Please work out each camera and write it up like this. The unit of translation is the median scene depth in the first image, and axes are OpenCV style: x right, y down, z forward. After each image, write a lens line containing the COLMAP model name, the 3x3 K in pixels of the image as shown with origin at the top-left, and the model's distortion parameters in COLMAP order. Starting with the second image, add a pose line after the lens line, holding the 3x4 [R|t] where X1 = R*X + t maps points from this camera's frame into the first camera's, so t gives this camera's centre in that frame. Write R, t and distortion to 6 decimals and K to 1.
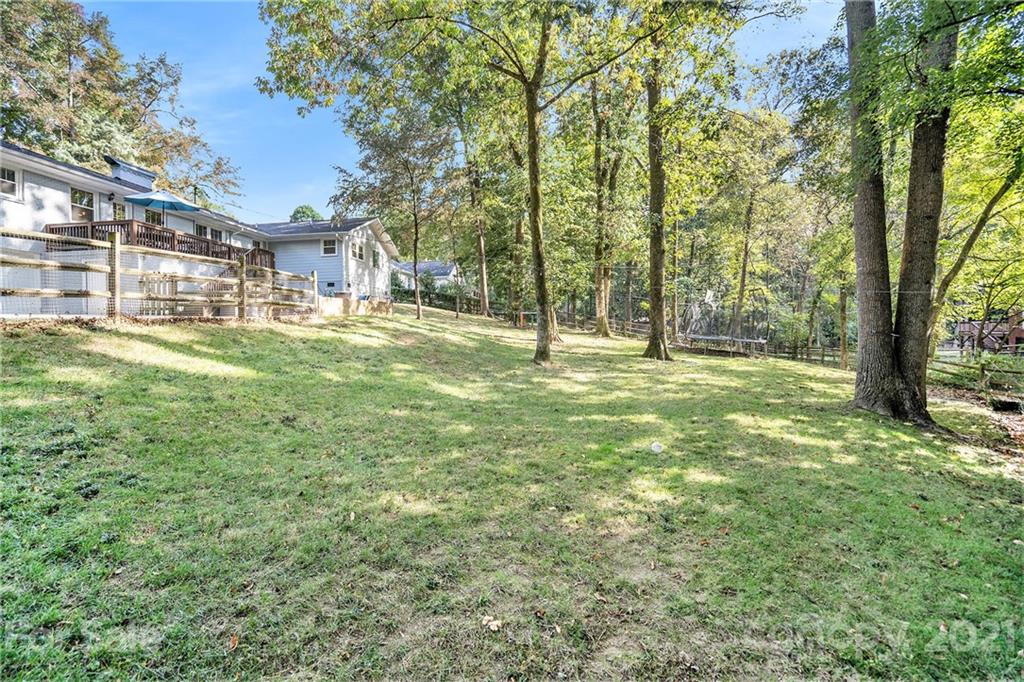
lens RADIAL K [[468.7, 0, 512.0], [0, 468.7, 341.0], [0, 0, 1]] dist [-0.010292, 0.000544]
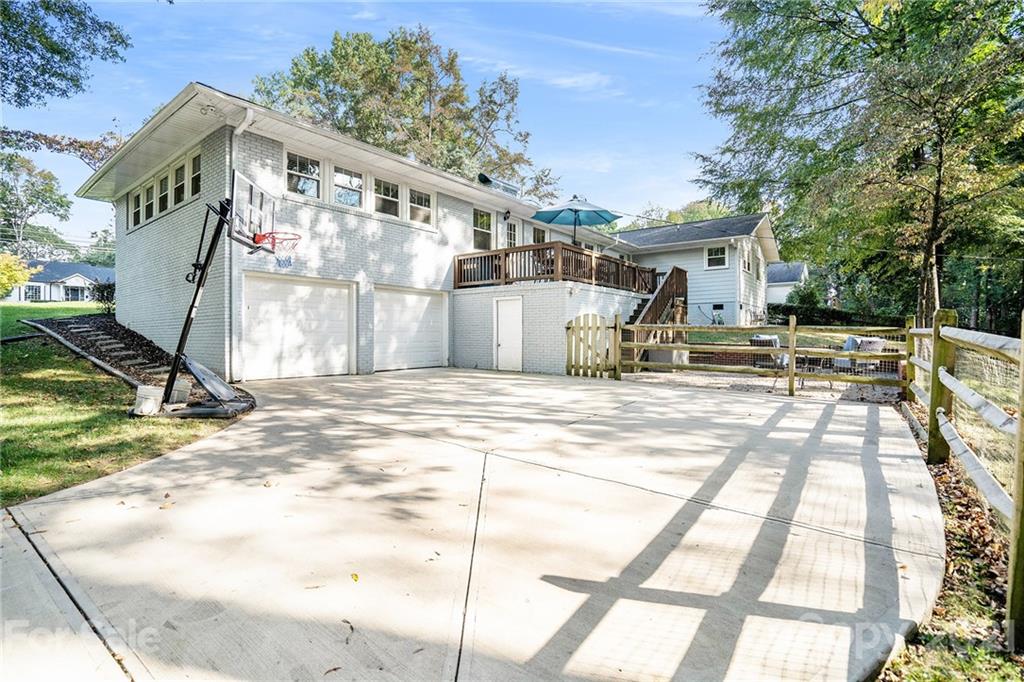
lens RADIAL K [[456.1, 0, 512.0], [0, 456.1, 341.0], [0, 0, 1]] dist [-0.099152, 0.000092]
pose [[0.881414, 0.009506, -0.472249, -0.338266], [-0.006632, 0.999948, 0.007749, -0.069543], [0.472298, -0.003698, 0.881431, 0.219297]]
